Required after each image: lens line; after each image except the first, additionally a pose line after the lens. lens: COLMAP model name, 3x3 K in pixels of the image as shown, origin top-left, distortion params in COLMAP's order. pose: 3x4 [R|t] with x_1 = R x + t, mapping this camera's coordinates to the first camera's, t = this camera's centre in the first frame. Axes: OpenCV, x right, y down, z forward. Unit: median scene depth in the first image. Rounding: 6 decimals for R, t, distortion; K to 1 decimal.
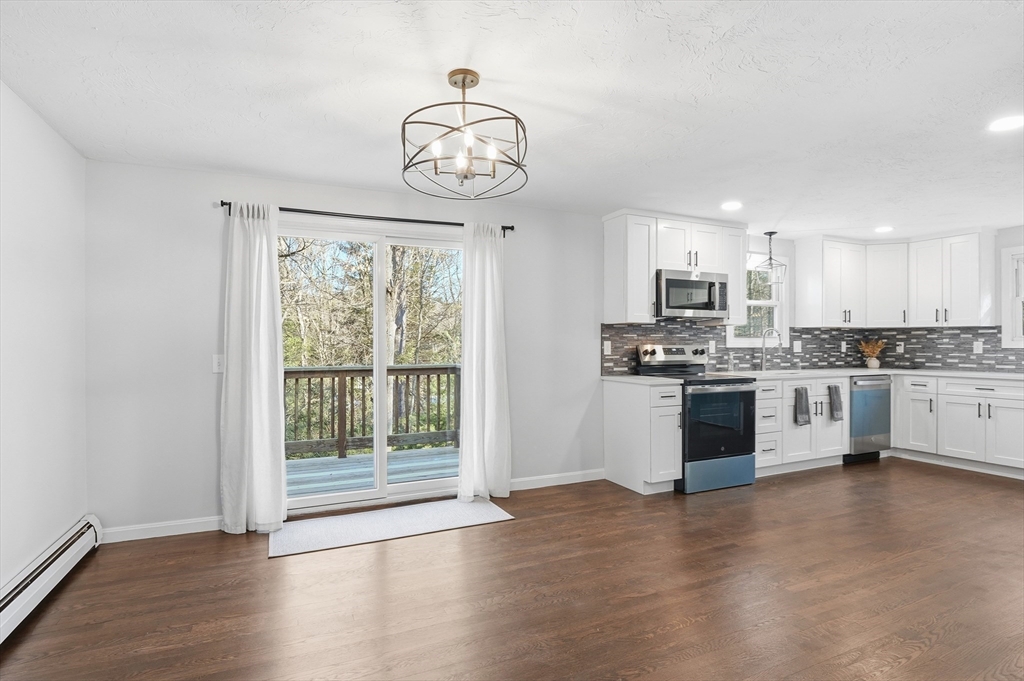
lens RADIAL K [[504.3, 0, 510.1], [0, 504.3, 343.7], [0, 0, 1]] dist [-0.027092, -0.000474]
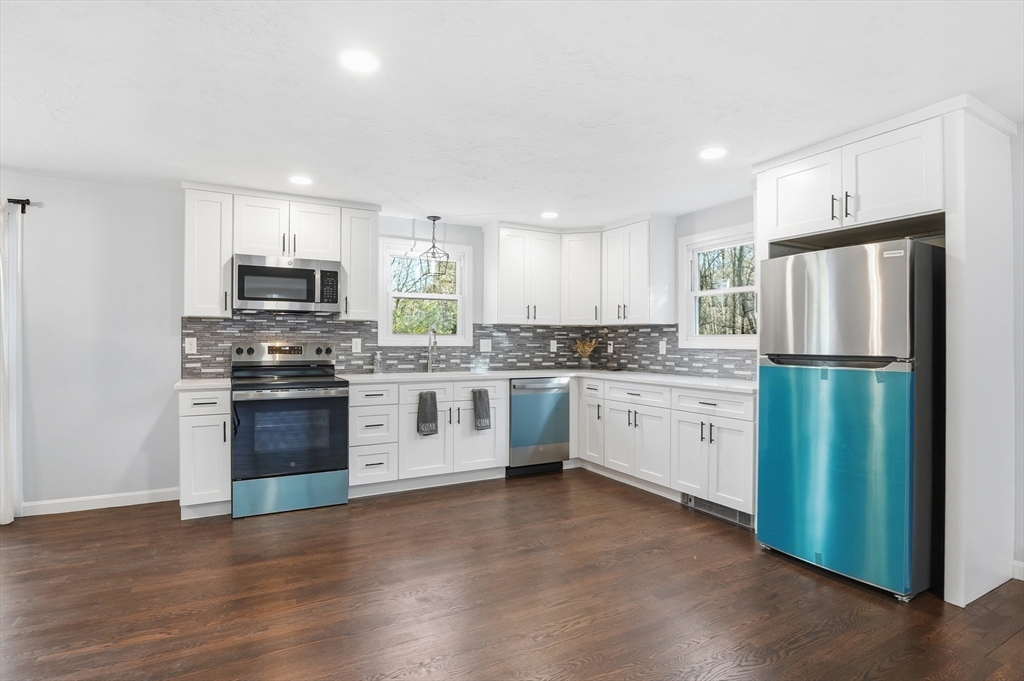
lens RADIAL K [[515.4, 0, 505.8], [0, 515.4, 341.5], [0, 0, 1]] dist [-0.019186, -0.000293]
pose [[0.996606, 0.005630, 0.082128, 0.589406], [-0.005614, 0.999984, -0.000427, -0.001510], [-0.082129, -0.000036, 0.996622, 0.079079]]
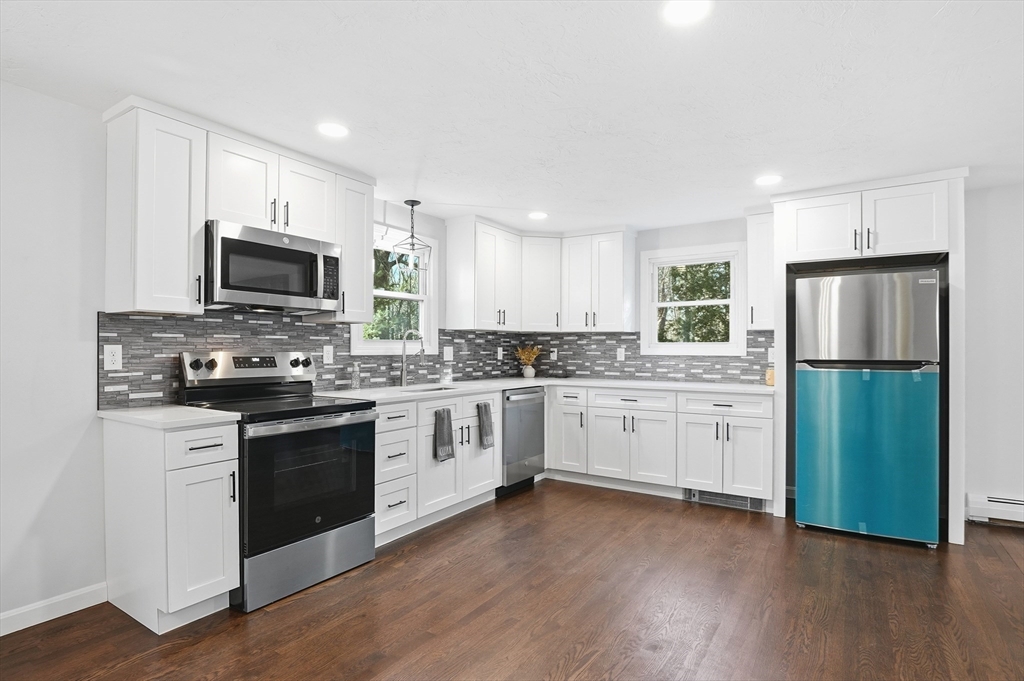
lens RADIAL K [[521.7, 0, 506.9], [0, 521.7, 346.6], [0, 0, 1]] dist [-0.021057, -0.000269]
pose [[0.841374, 0.005150, 0.540428, 0.224586], [-0.003164, 0.999984, -0.004604, -0.002028], [-0.540443, 0.002164, 0.841378, 0.274757]]
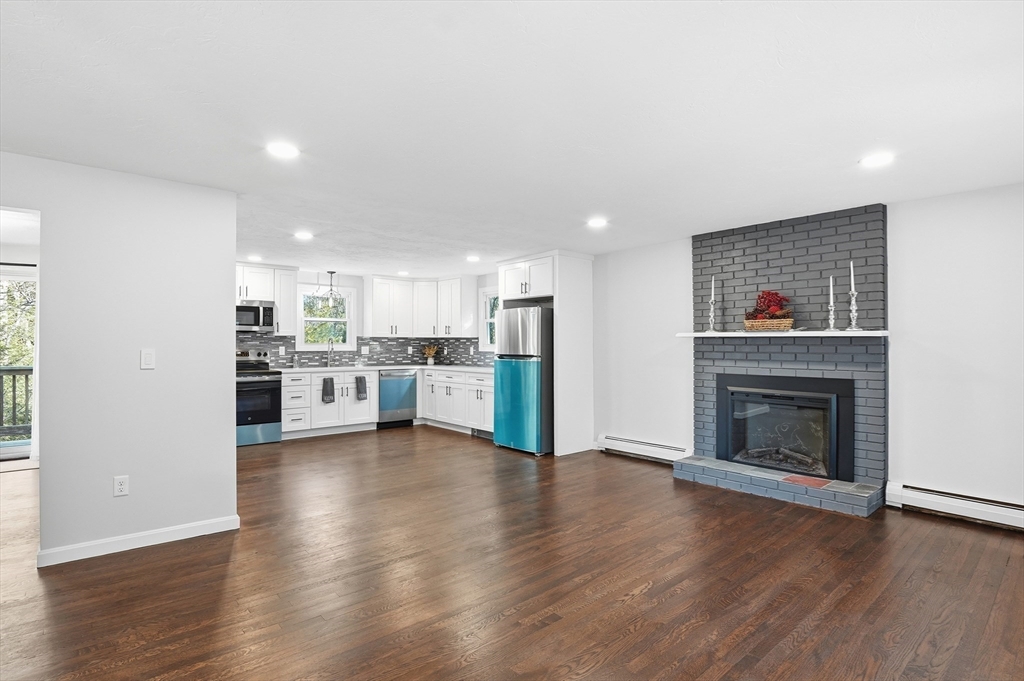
lens RADIAL K [[504.3, 0, 510.1], [0, 504.3, 343.7], [0, 0, 1]] dist [-0.027092, -0.000474]
pose [[0.955793, 0.002753, 0.294027, 0.604054], [-0.002293, 0.999996, -0.001911, -0.012442], [-0.294031, 0.001152, 0.955795, -0.558477]]
